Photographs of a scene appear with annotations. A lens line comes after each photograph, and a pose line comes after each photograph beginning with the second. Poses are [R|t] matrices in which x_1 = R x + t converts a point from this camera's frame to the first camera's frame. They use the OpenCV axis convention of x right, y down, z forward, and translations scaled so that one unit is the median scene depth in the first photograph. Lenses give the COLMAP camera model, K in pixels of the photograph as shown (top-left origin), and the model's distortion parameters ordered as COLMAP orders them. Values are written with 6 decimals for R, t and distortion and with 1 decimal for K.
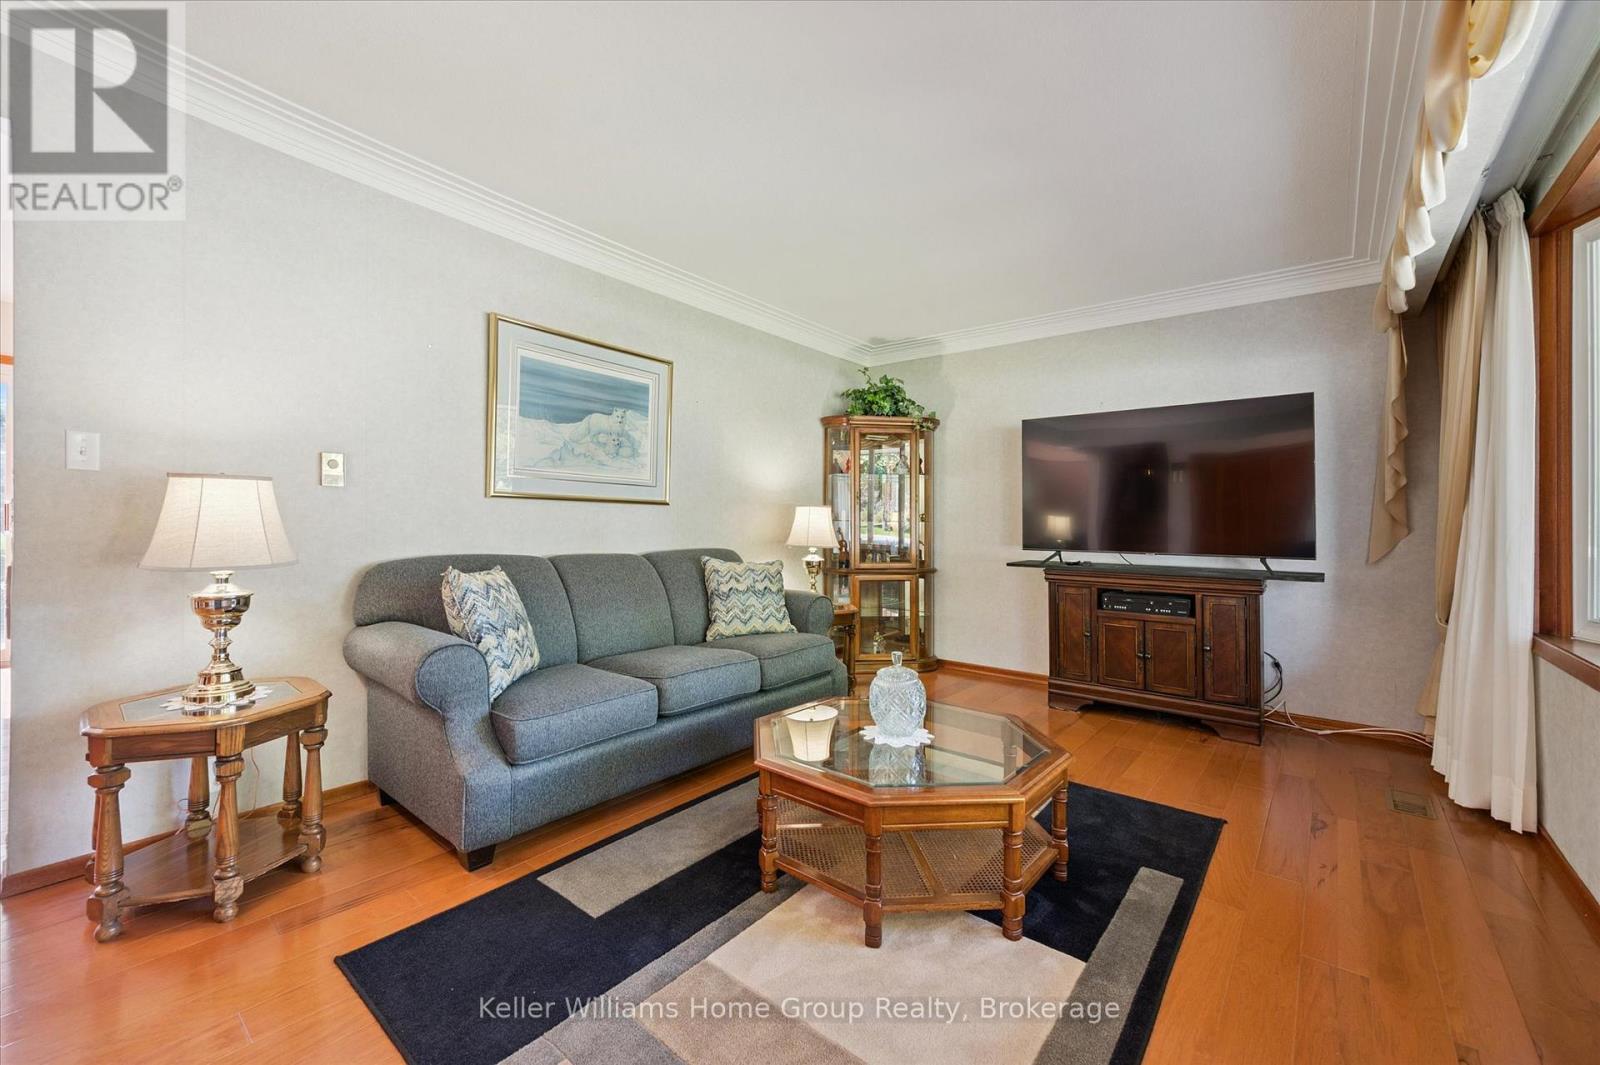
lens RADIAL K [[645.9, 0, 785.6], [0, 645.9, 514.7], [0, 0, 1]] dist [-0.000388, -0.000127]
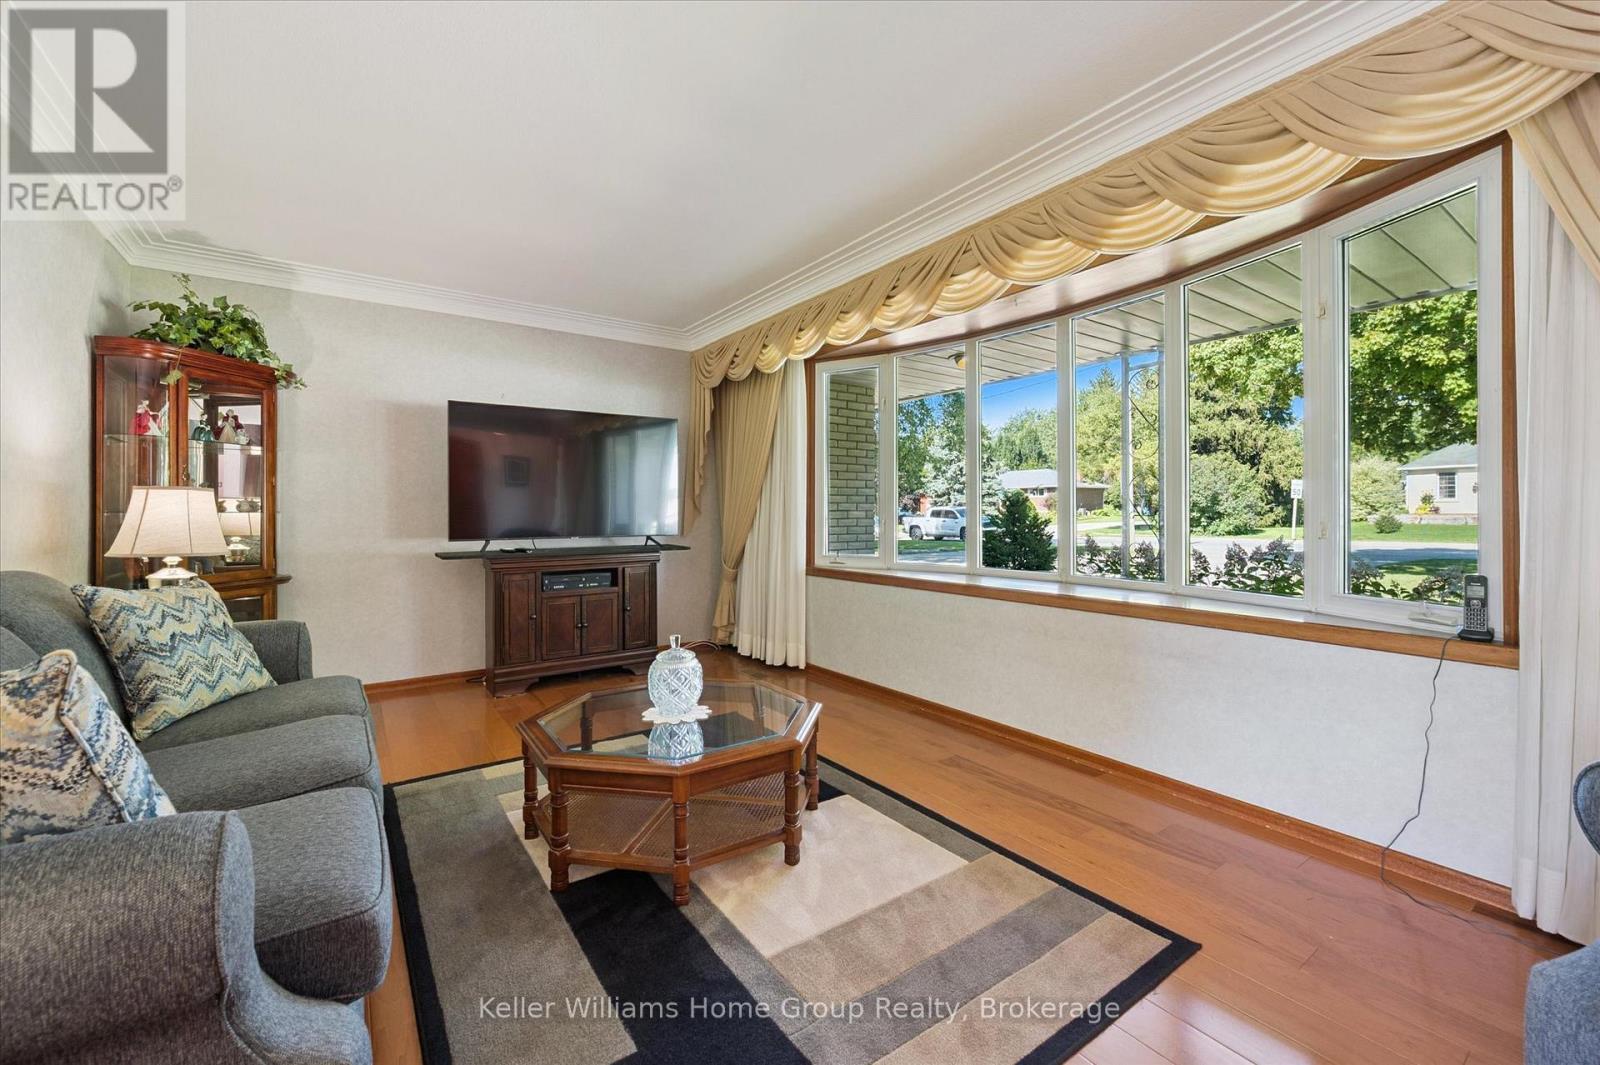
lens RADIAL K [[660.6, 0, 804.0], [0, 660.6, 511.1], [0, 0, 1]] dist [0.000967, -0.000010]
pose [[0.258131, -0.011600, 0.966040, -0.479349], [-0.002782, 0.999915, 0.012750, -0.002353], [-0.966106, -0.005978, 0.258076, 0.307202]]
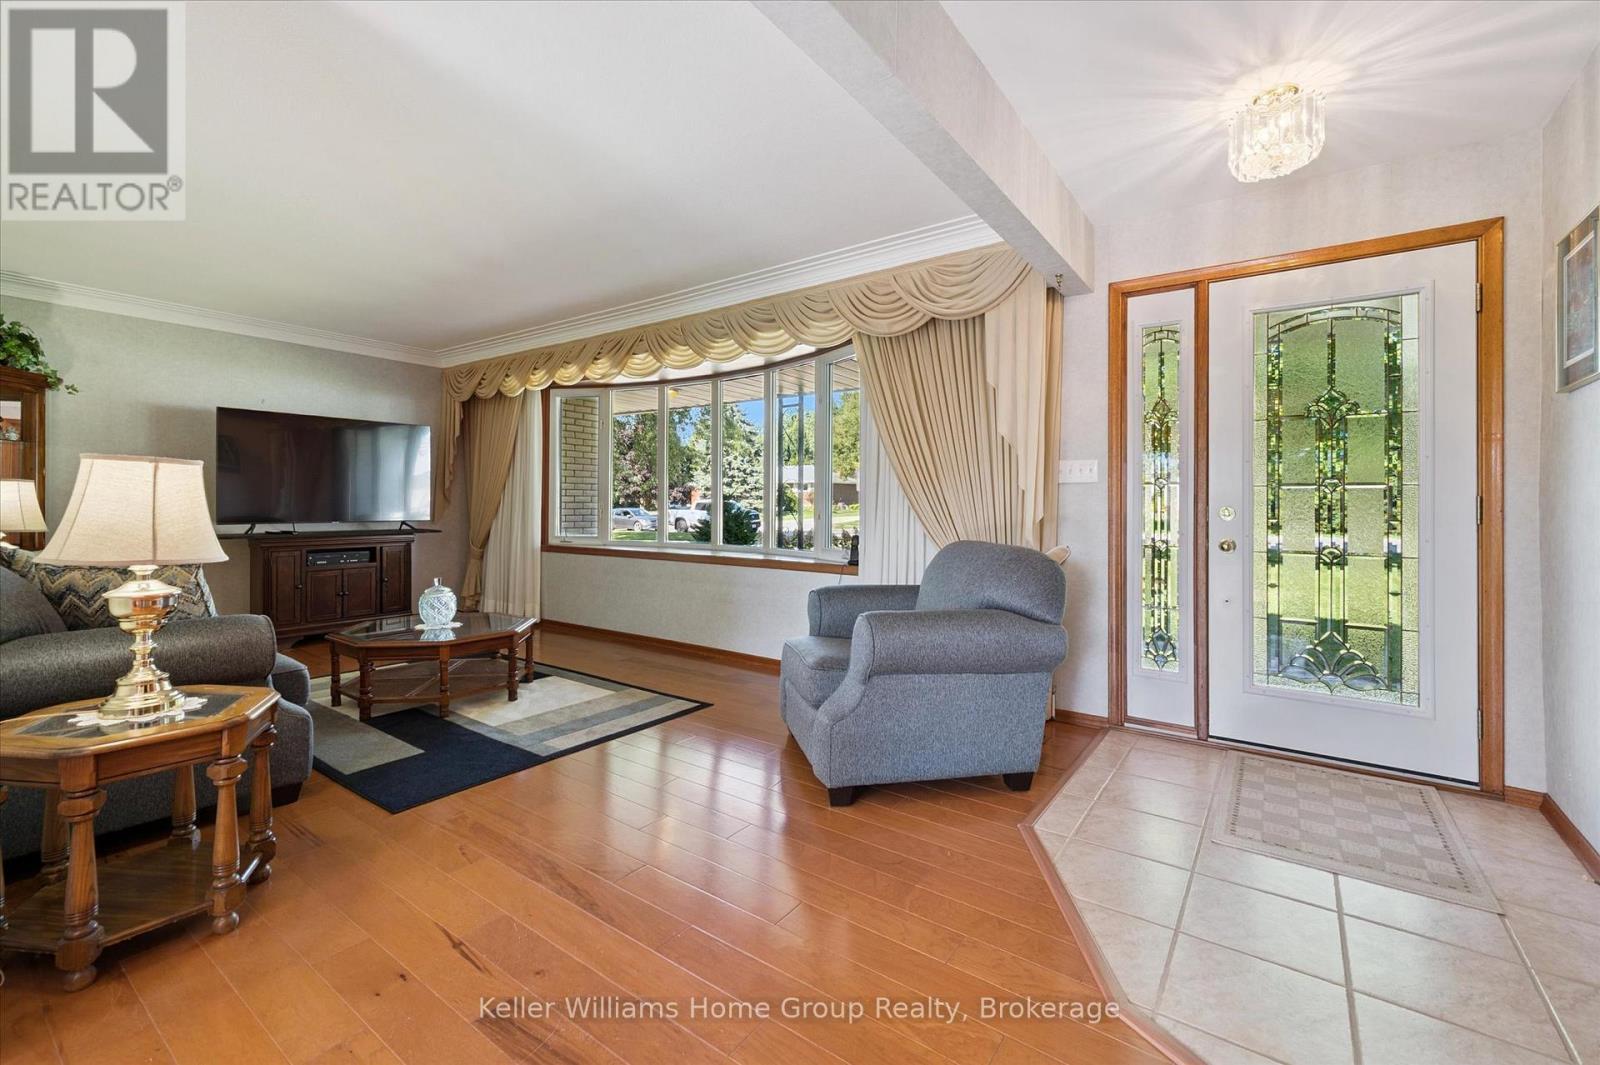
lens RADIAL K [[671.4, 0, 803.4], [0, 671.4, 508.8], [0, 0, 1]] dist [0.000276, -0.000006]
pose [[-0.076540, -0.018338, 0.996898, -0.988794], [-0.016166, 0.999722, 0.017149, -0.009749], [-0.996935, -0.014804, -0.076815, 0.102099]]
